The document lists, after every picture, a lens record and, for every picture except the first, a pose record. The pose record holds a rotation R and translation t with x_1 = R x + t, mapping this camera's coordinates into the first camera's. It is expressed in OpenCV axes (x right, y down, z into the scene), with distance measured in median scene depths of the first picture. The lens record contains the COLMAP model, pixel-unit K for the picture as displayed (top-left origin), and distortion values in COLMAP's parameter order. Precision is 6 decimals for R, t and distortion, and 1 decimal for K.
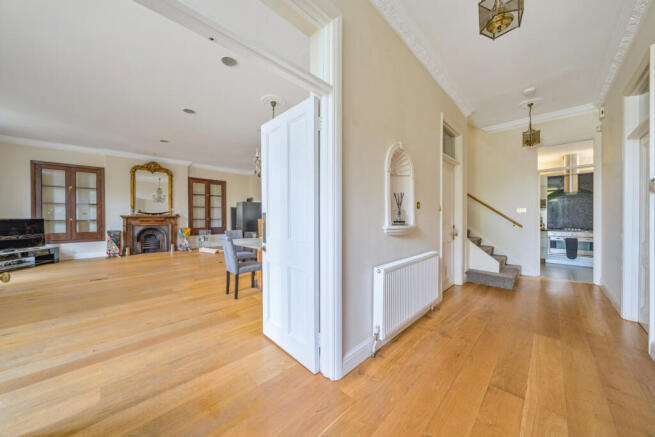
lens RADIAL K [[220.5, 0, 323.2], [0, 220.5, 217.2], [0, 0, 1]] dist [-0.000207, -0.000013]
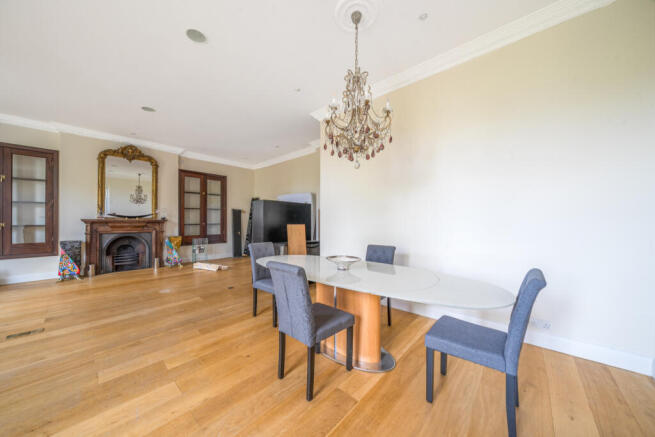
lens RADIAL K [[226.0, 0, 327.5], [0, 226.0, 218.5], [0, 0, 1]] dist [-0.009428, 0.000000]
pose [[0.998225, 0.001308, 0.059543, -0.161403], [-0.000472, 0.999901, -0.014046, 0.000031], [-0.059555, 0.013993, 0.998127, 0.217809]]
